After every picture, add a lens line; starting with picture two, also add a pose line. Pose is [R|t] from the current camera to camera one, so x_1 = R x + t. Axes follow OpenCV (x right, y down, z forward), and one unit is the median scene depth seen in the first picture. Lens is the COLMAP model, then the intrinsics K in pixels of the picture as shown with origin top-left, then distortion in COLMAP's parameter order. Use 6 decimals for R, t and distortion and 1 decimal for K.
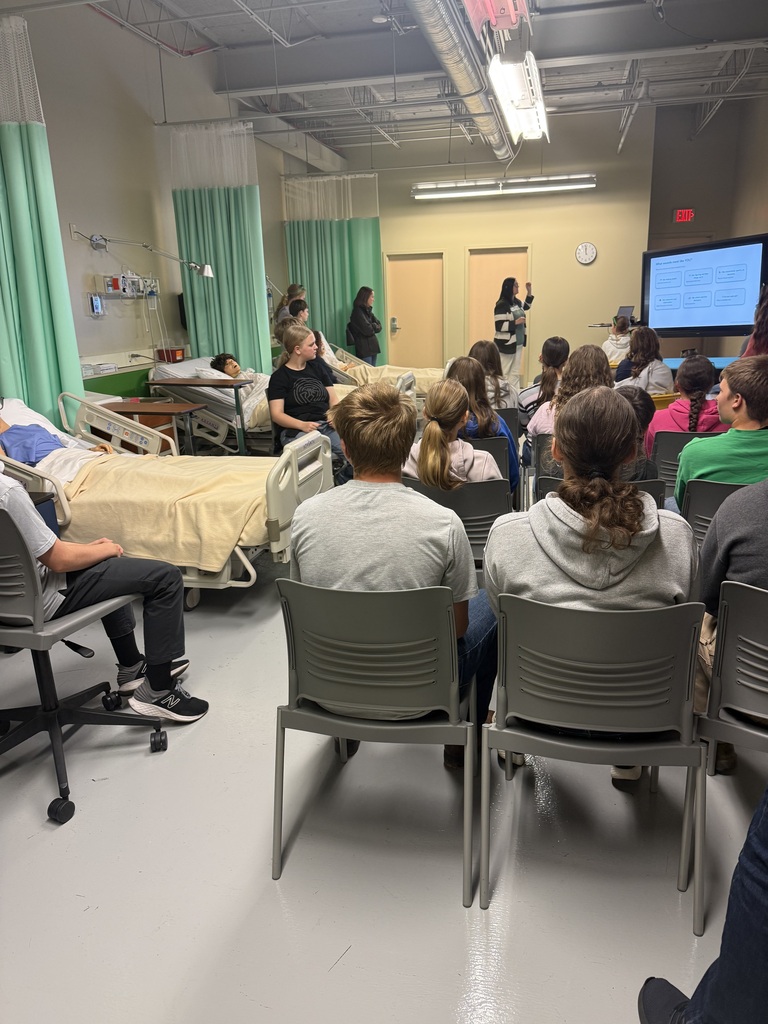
lens RADIAL K [[720.7, 0, 384.0], [0, 720.7, 512.0], [0, 0, 1]] dist [0.006722, -0.005461]
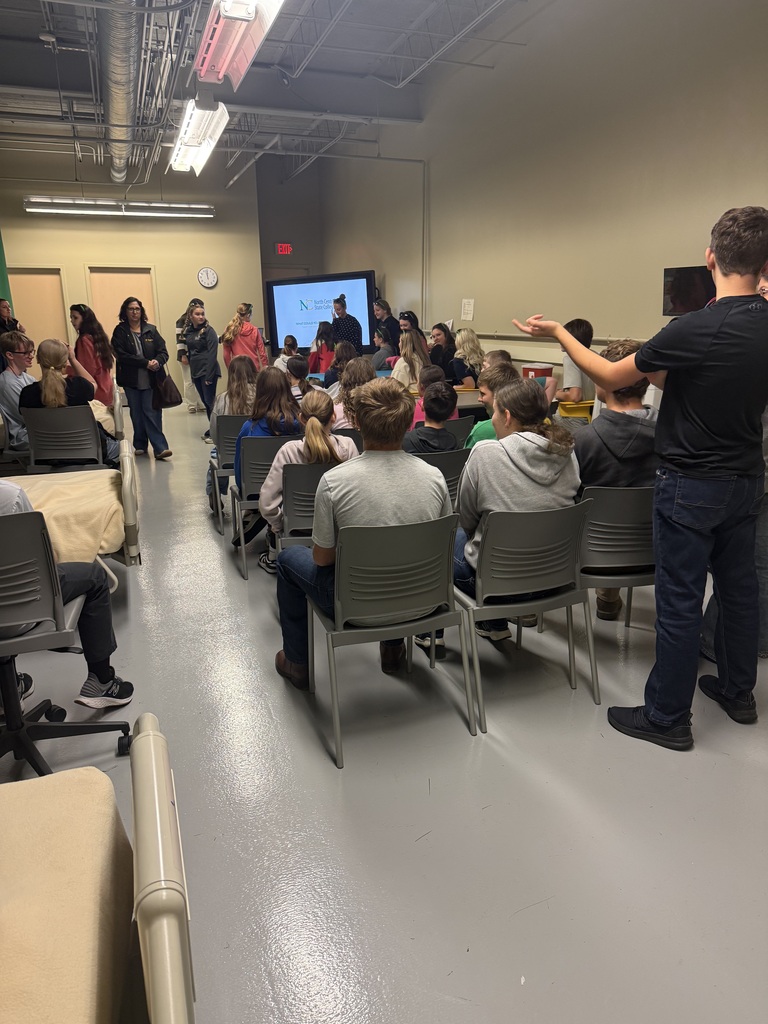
lens RADIAL K [[720.7, 0, 384.0], [0, 720.7, 512.0], [0, 0, 1]] dist [0.006722, -0.005461]
pose [[0.832159, -0.125672, 0.540109, -0.201633], [0.140177, 0.990022, 0.014384, 0.014679], [-0.536528, 0.063741, 0.841472, -0.039045]]
